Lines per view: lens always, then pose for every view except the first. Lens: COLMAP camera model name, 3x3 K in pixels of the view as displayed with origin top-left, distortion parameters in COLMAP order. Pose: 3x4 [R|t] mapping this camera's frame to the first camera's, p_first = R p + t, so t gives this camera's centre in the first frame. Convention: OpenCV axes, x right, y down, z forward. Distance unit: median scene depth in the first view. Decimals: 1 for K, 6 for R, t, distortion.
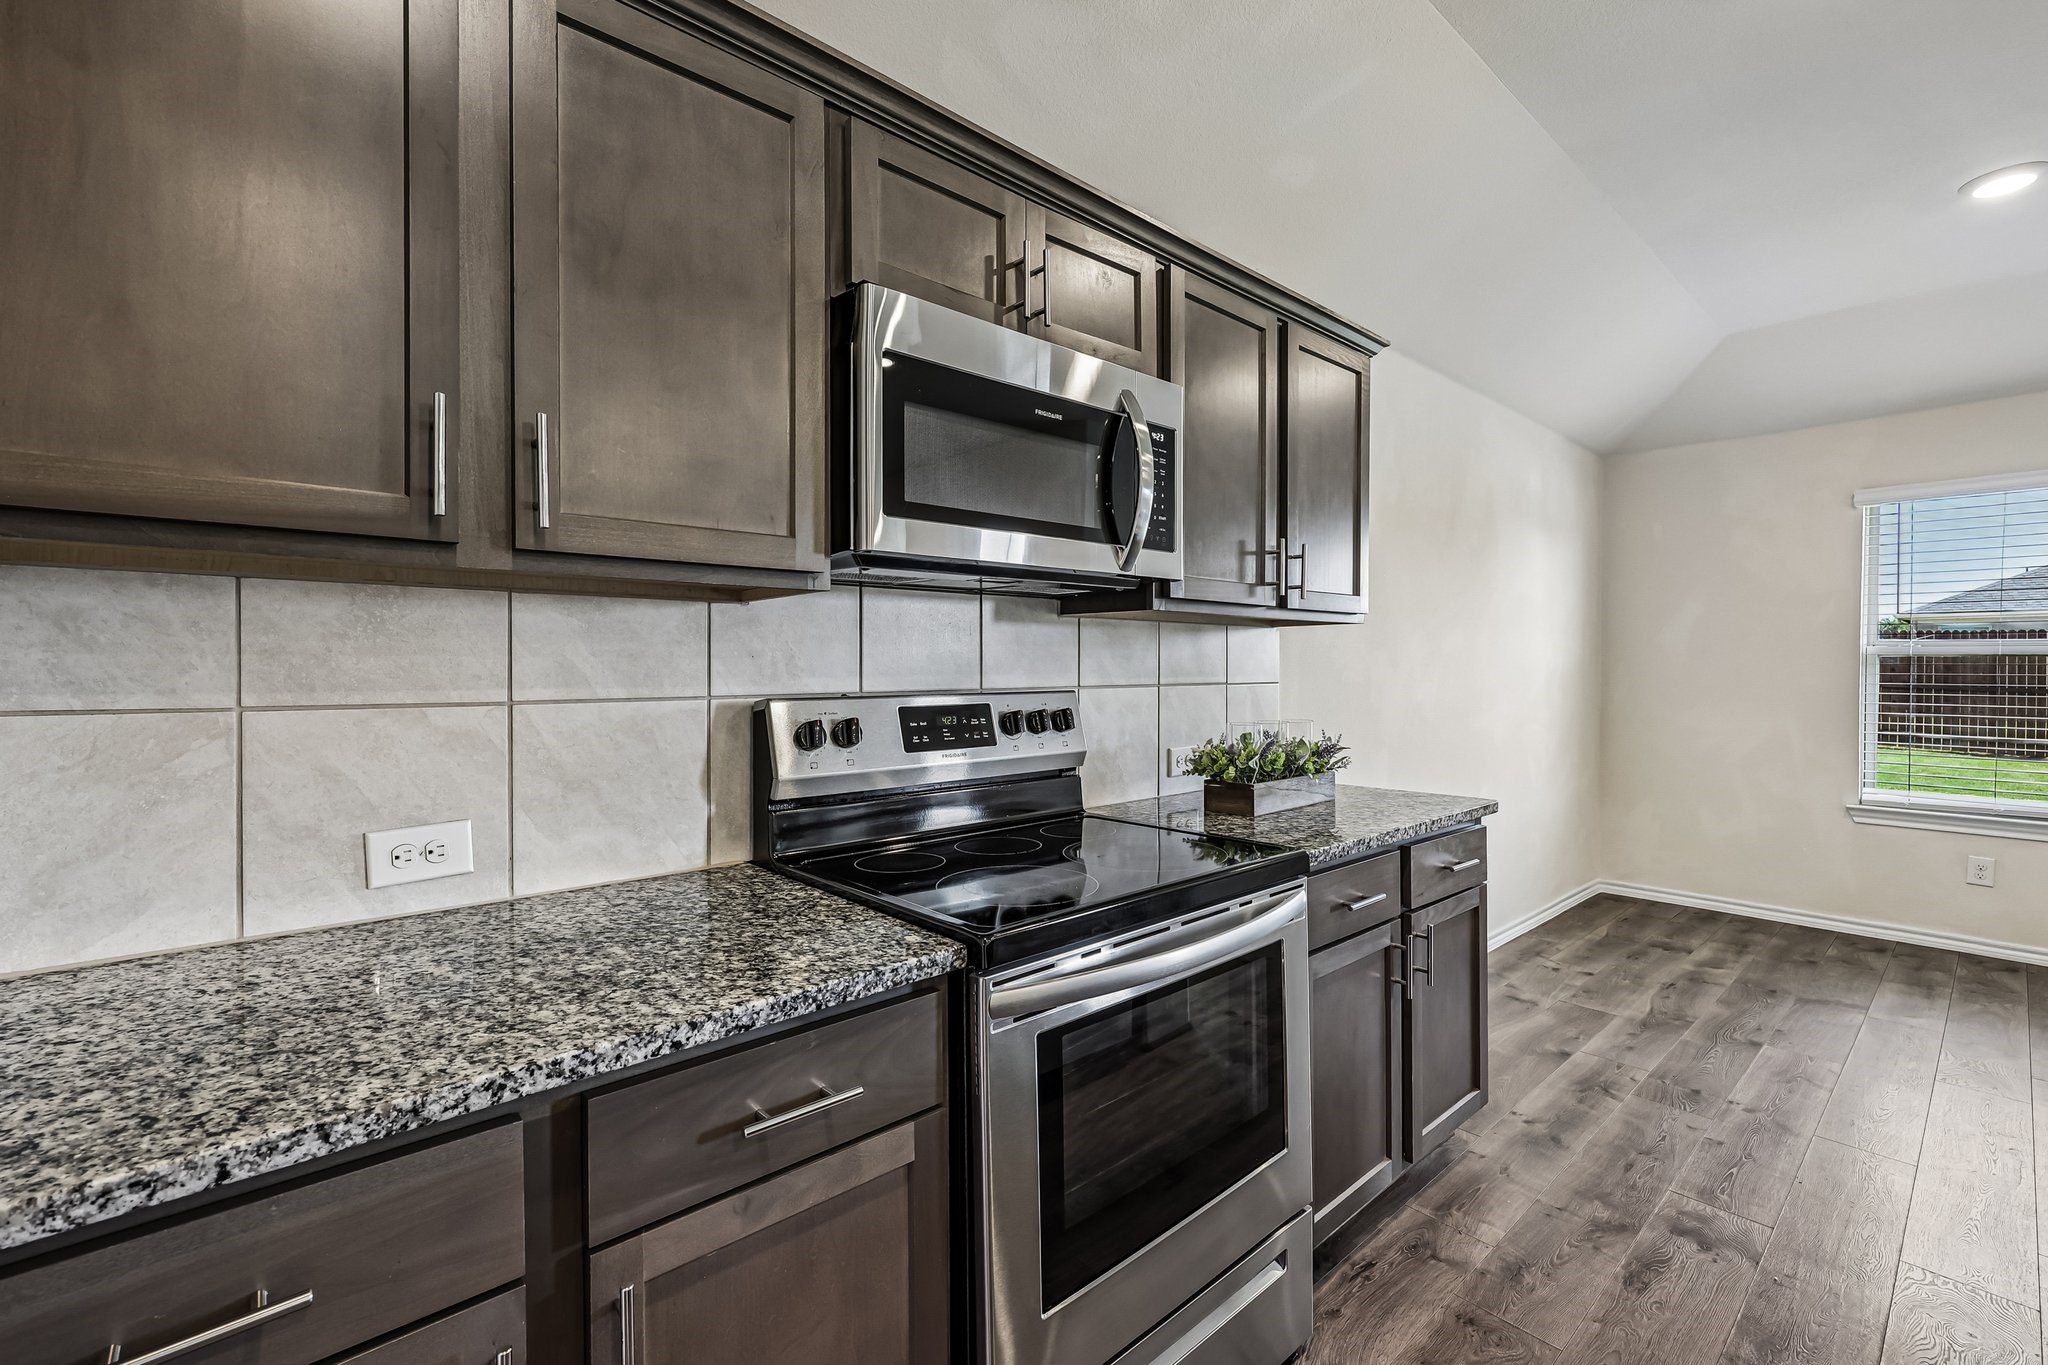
lens RADIAL K [[895.2, 0, 1069.0], [0, 895.2, 666.9], [0, 0, 1]] dist [0.001616, 0.000075]
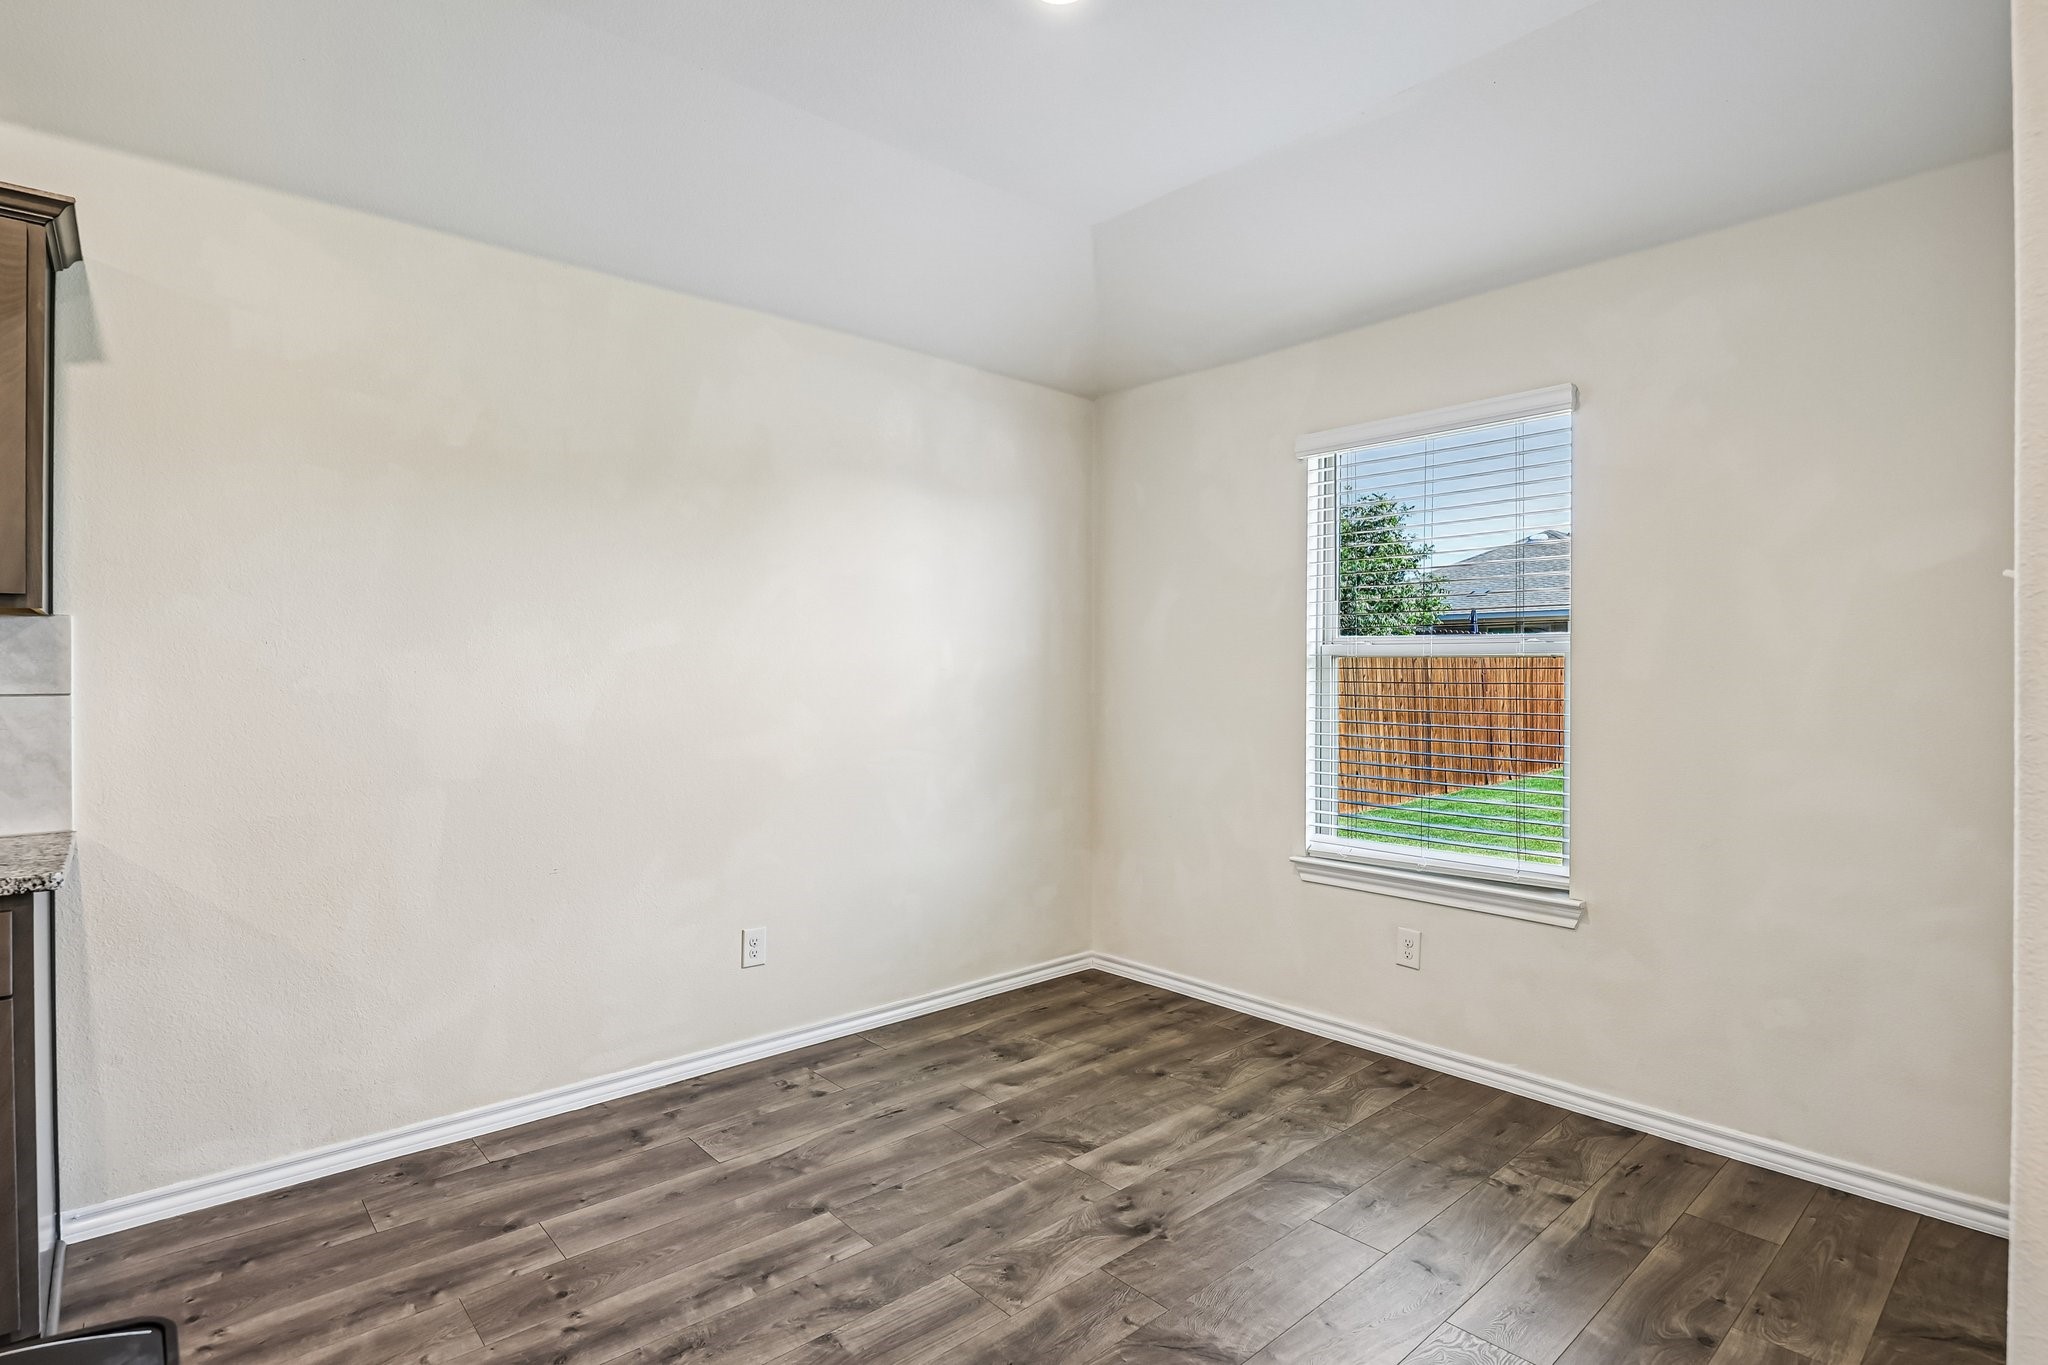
lens RADIAL K [[1047.4, 0, 1022.8], [0, 1047.4, 670.1], [0, 0, 1]] dist [-0.023623, -0.000371]
pose [[0.999995, -0.003117, 0.000728, 1.533655], [0.003122, 0.999973, -0.006644, 0.008239], [-0.000707, 0.006647, 0.999978, 0.308777]]
